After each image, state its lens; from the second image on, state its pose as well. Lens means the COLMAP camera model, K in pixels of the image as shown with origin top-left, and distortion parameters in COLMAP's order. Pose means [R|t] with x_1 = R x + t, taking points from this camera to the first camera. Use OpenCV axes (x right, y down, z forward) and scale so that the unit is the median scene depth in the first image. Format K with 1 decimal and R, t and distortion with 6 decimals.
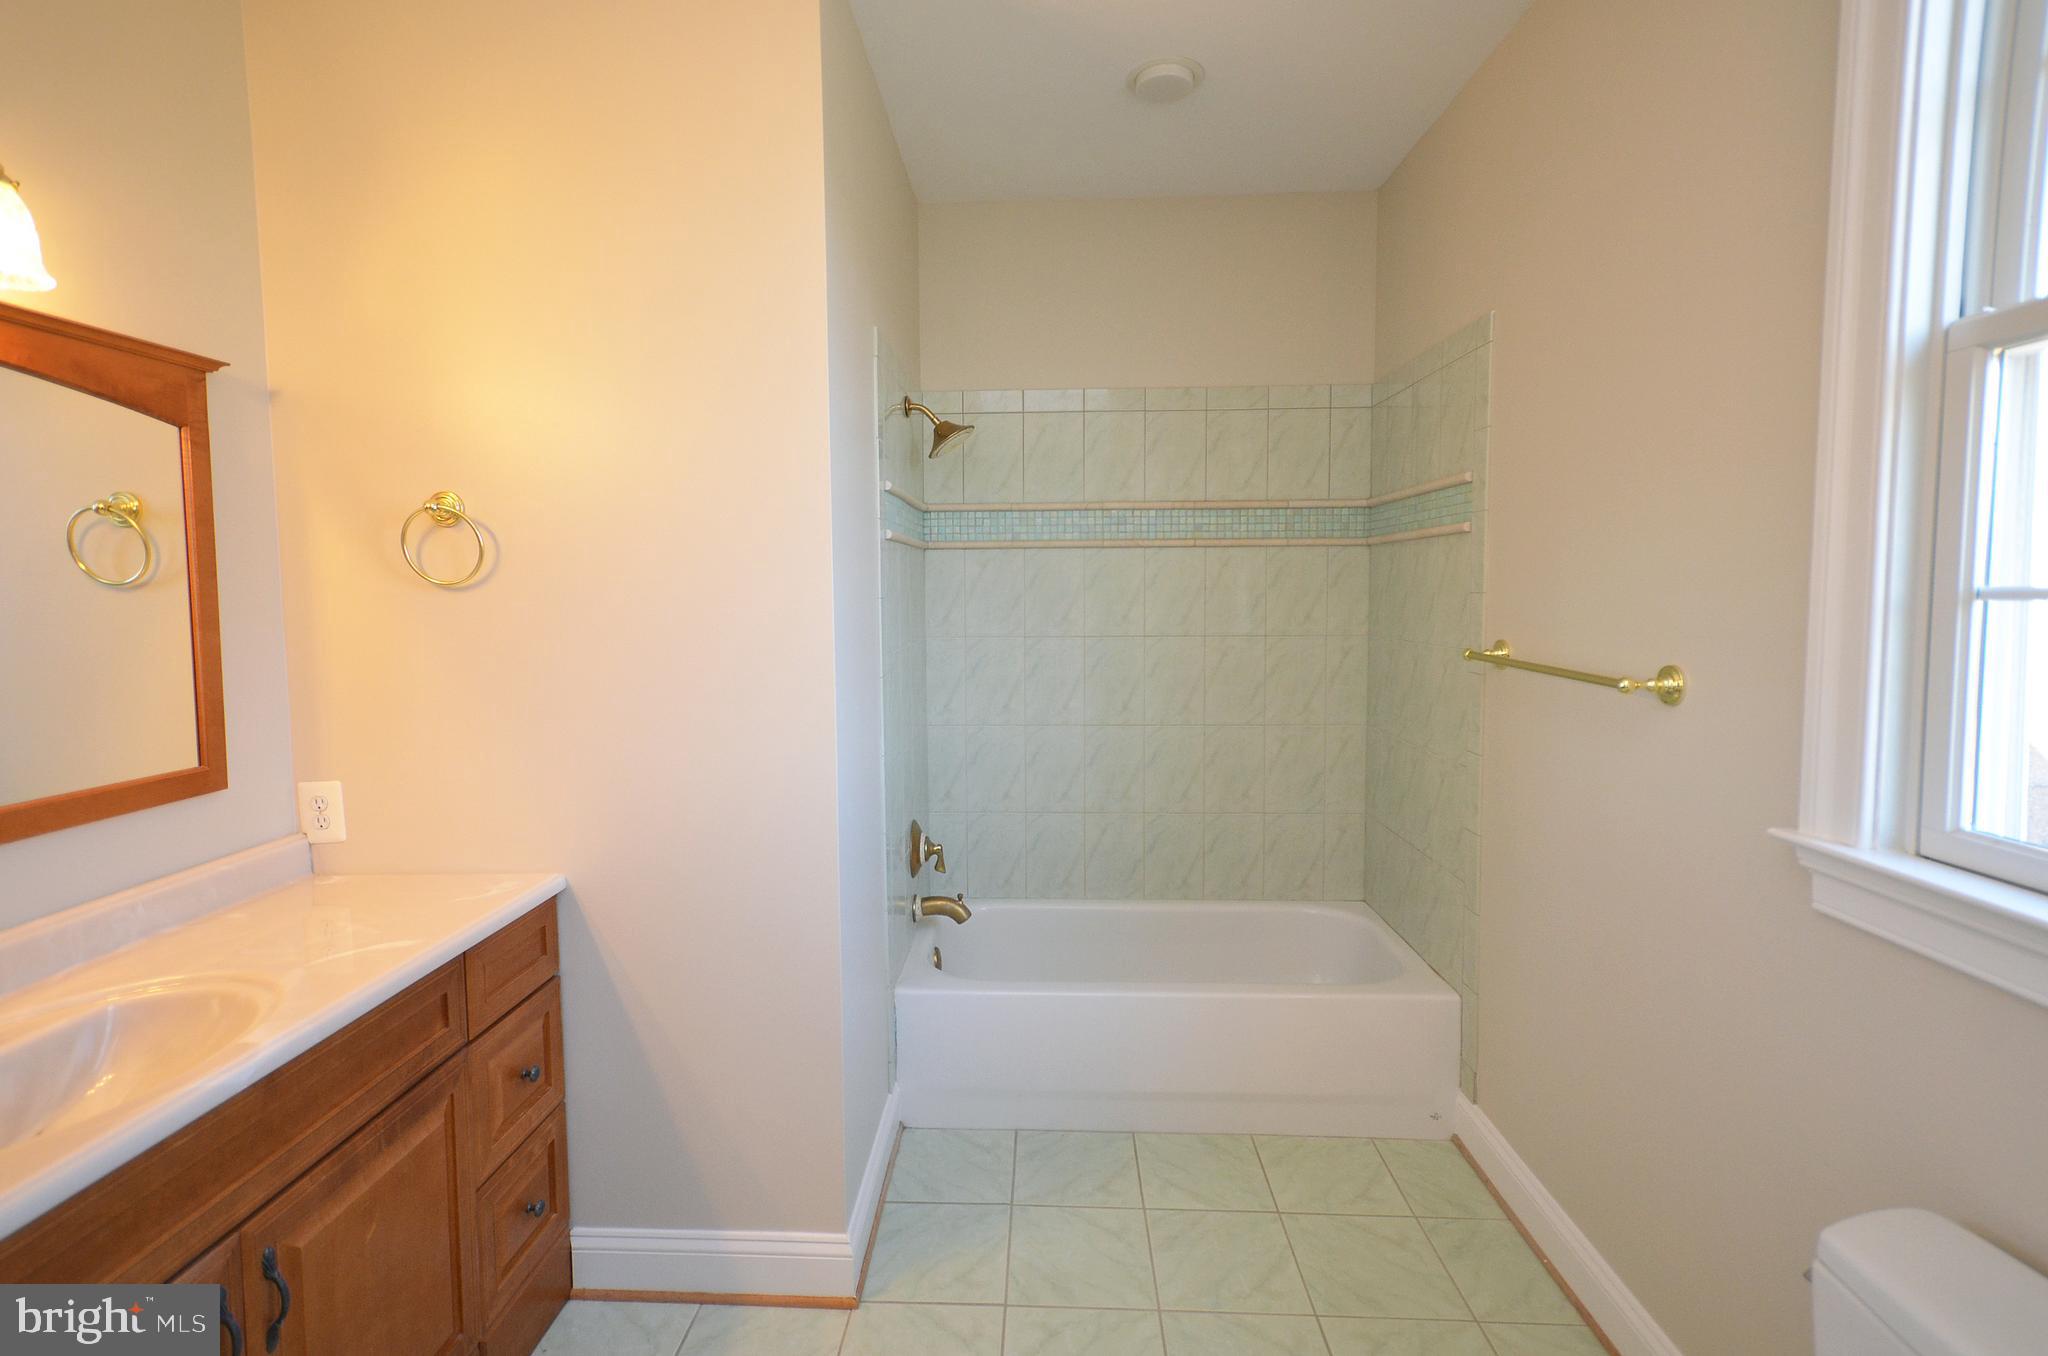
lens RADIAL K [[936.8, 0, 1024.0], [0, 936.8, 678.0], [0, 0, 1]] dist [0.001077, 0.000154]
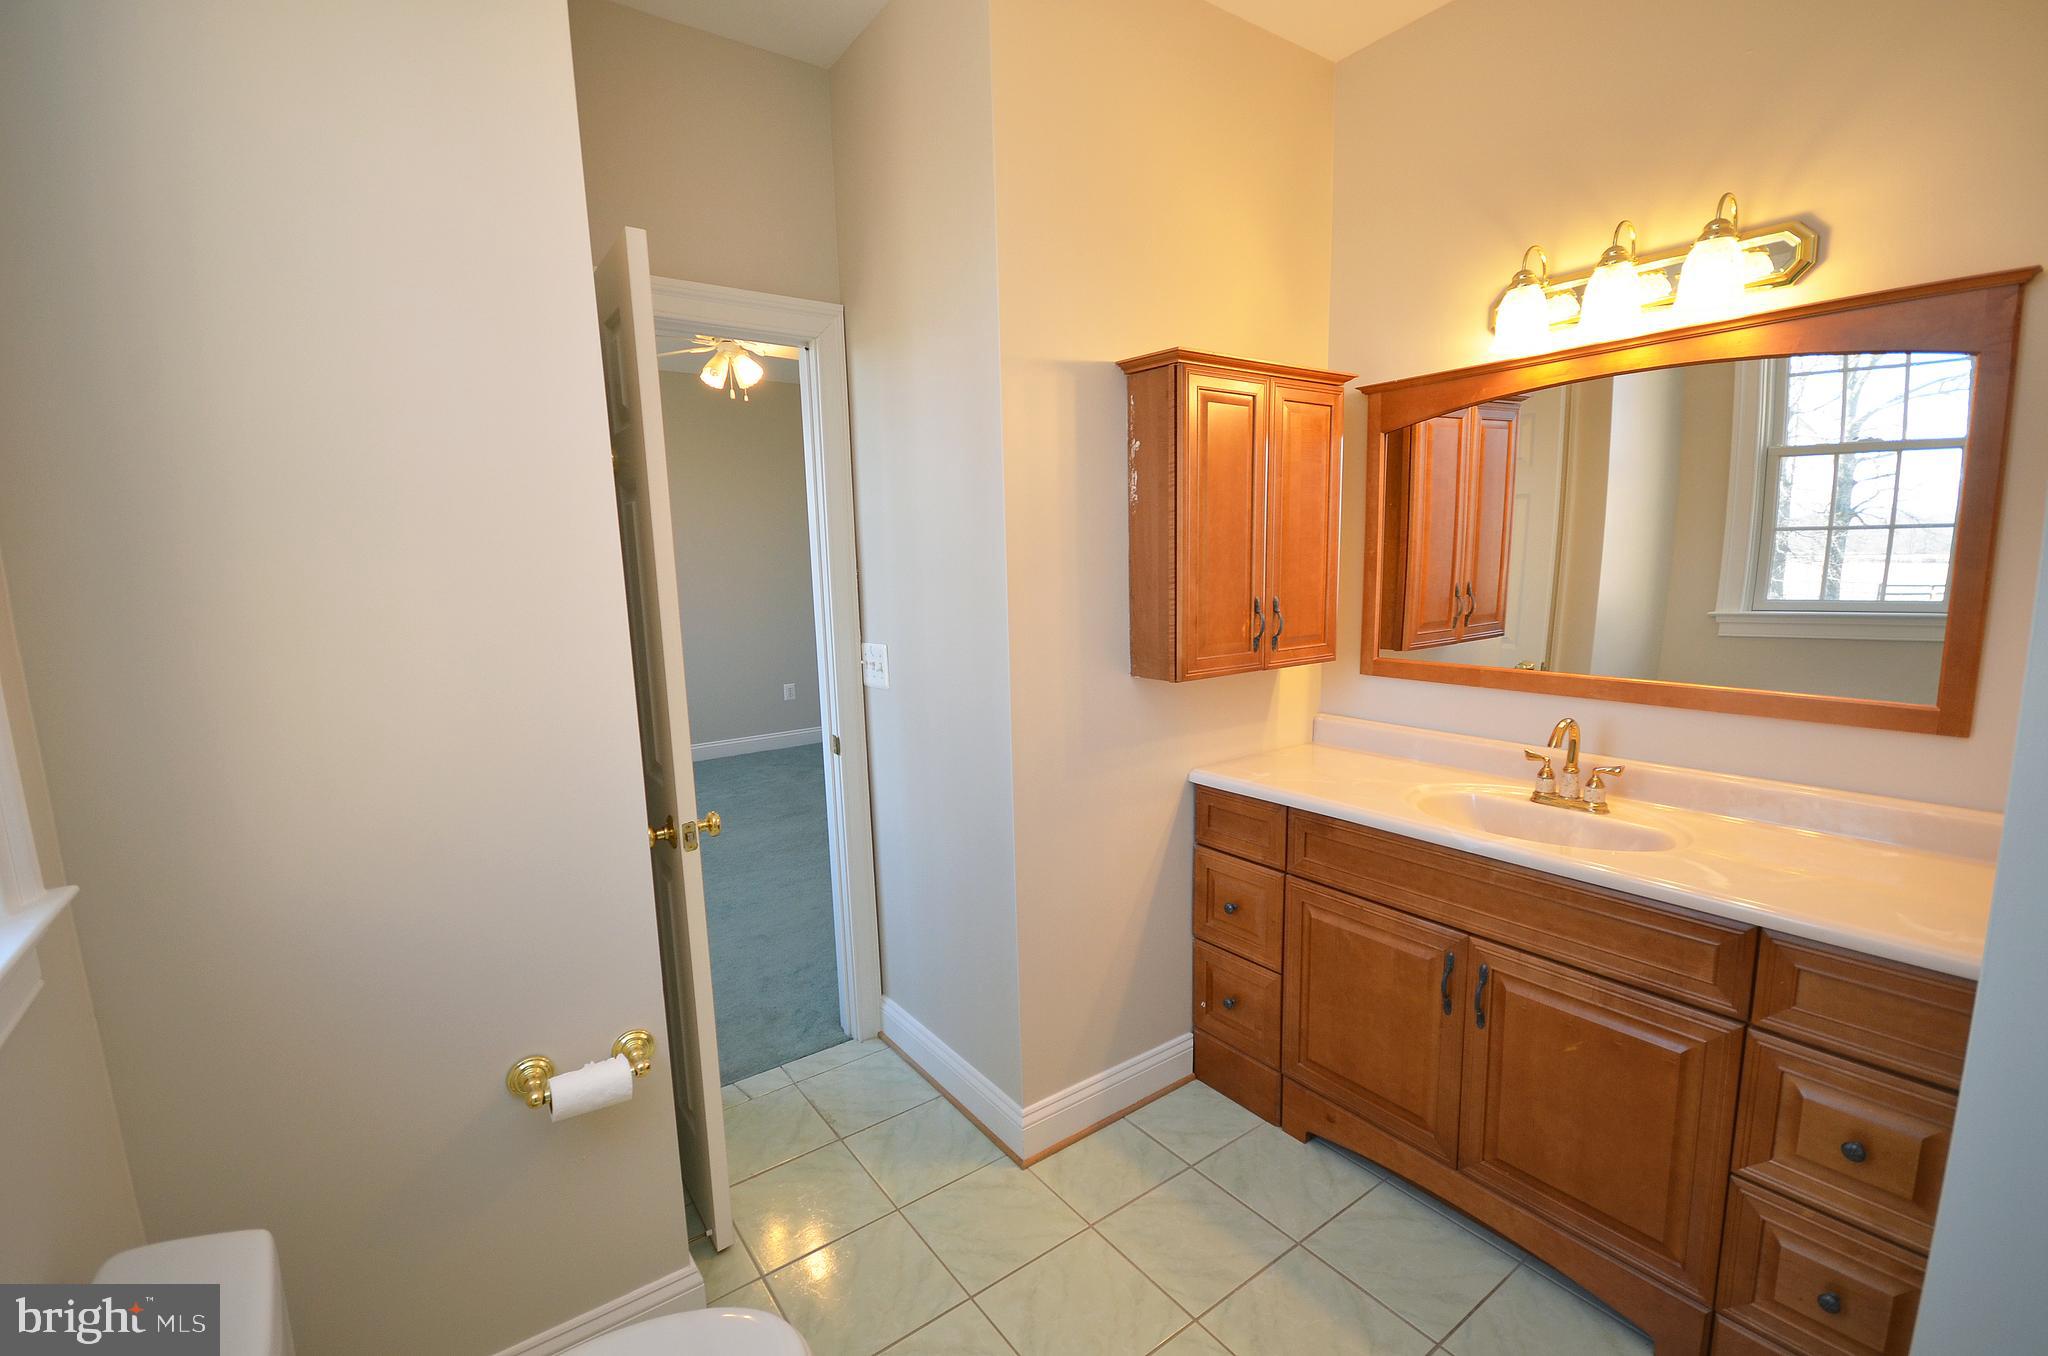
lens RADIAL K [[936.8, 0, 1024.0], [0, 936.8, 678.0], [0, 0, 1]] dist [0.001077, 0.000154]
pose [[-0.804864, 0.088153, -0.586875, 0.503464], [-0.032633, 0.980836, 0.192083, -0.098499], [0.592561, 0.173753, -0.786563, 1.258699]]
